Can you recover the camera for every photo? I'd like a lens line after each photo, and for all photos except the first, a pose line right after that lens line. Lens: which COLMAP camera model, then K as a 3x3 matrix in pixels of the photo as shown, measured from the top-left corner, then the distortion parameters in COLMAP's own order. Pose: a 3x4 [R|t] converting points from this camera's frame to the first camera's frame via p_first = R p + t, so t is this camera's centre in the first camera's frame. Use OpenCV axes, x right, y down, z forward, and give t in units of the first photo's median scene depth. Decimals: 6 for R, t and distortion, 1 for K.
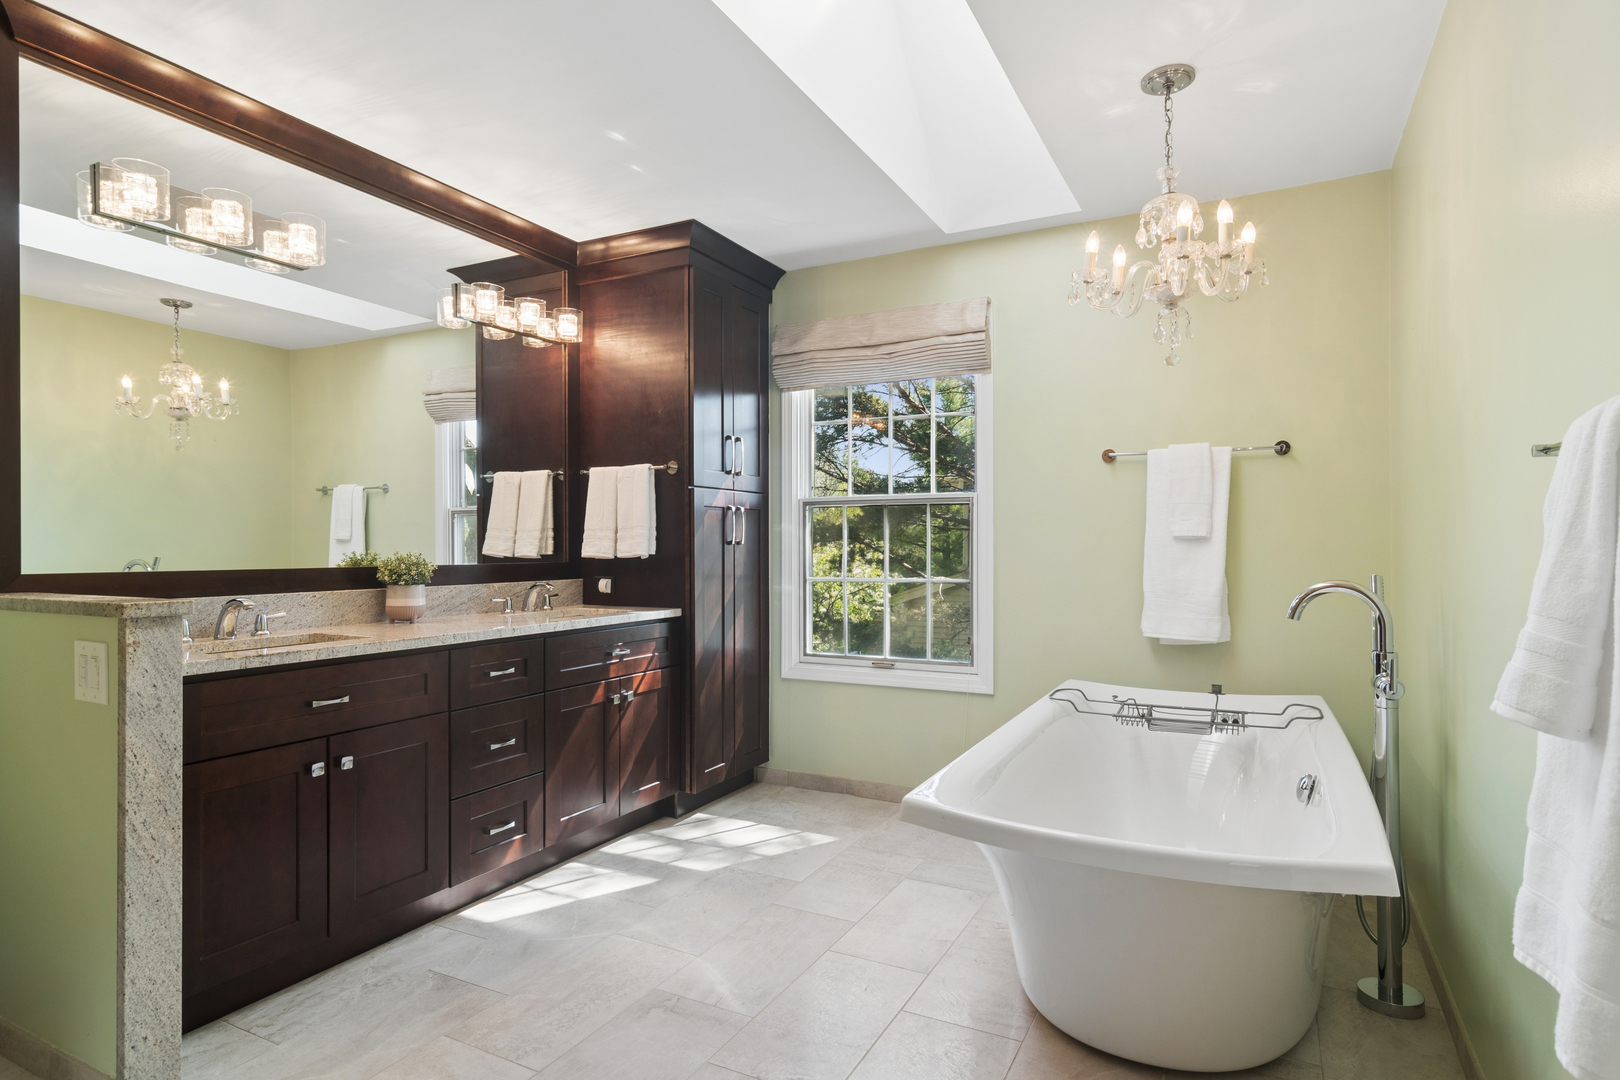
lens RADIAL K [[889.2, 0, 810.0], [0, 889.2, 540.0], [0, 0, 1]] dist [-0.001703, -0.000063]
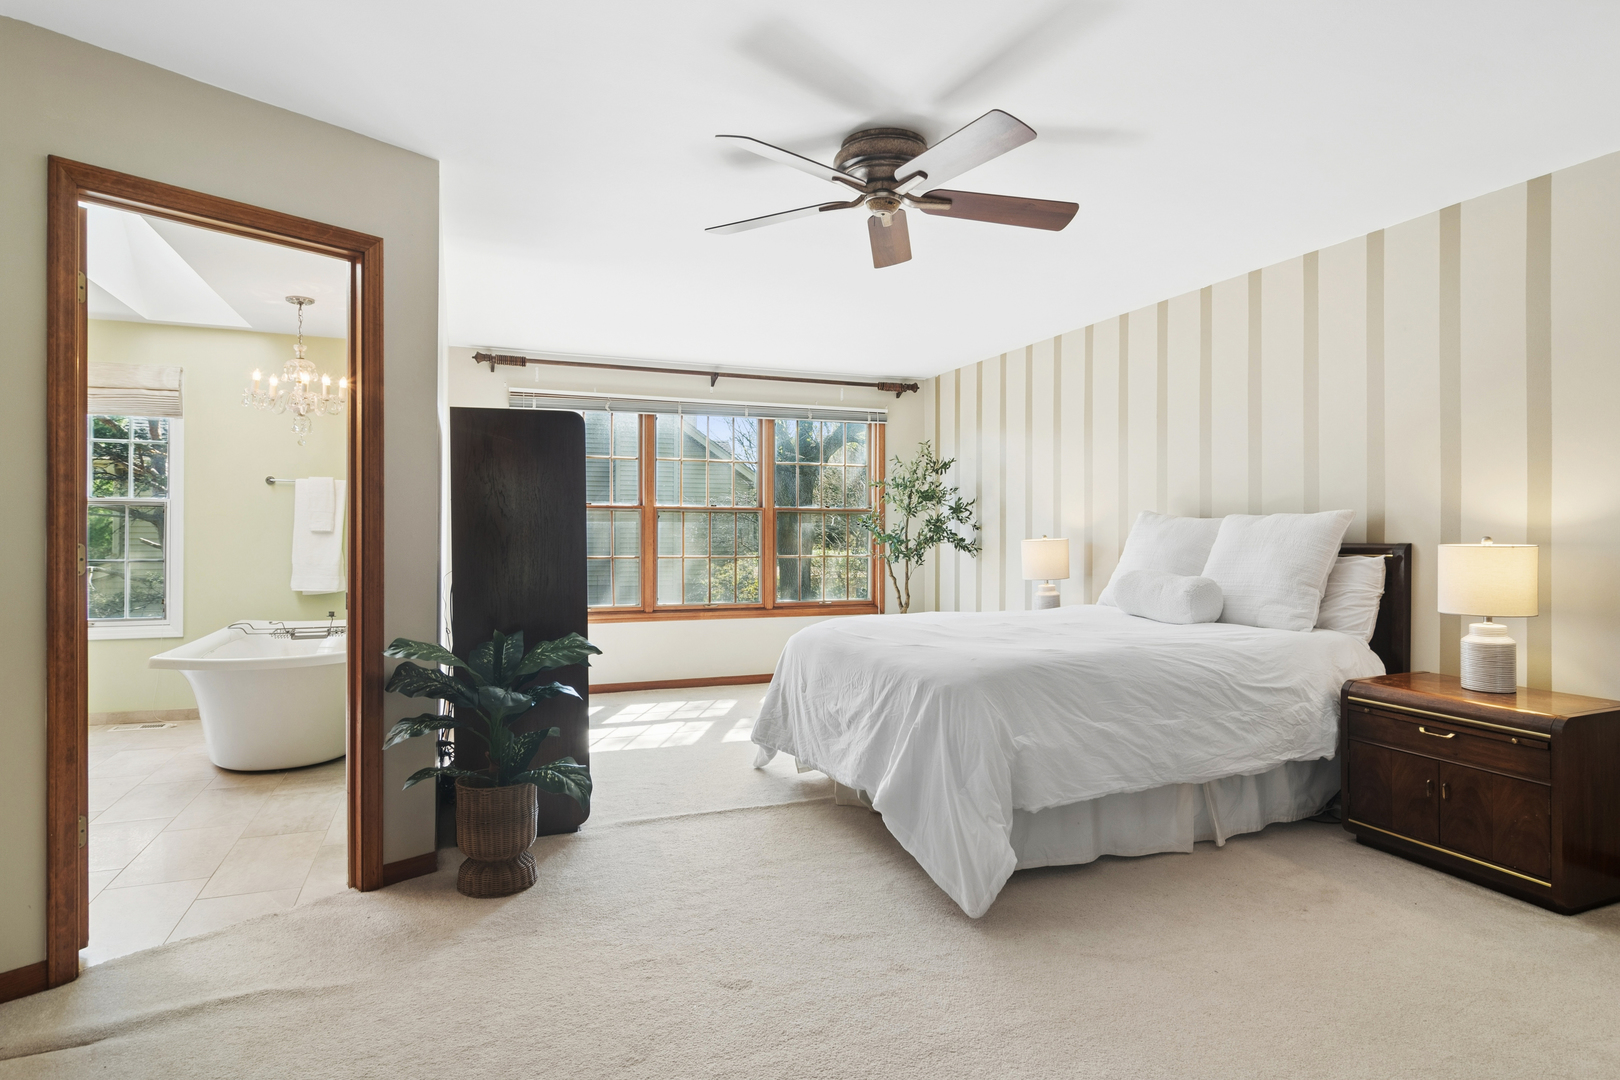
lens RADIAL K [[889.2, 0, 810.0], [0, 889.2, 540.0], [0, 0, 1]] dist [-0.001703, -0.000063]
pose [[0.661634, 0.000800, 0.749826, -0.223576], [-0.014731, 0.999820, 0.011933, -0.019575], [-0.749682, -0.018941, 0.661527, -0.797147]]
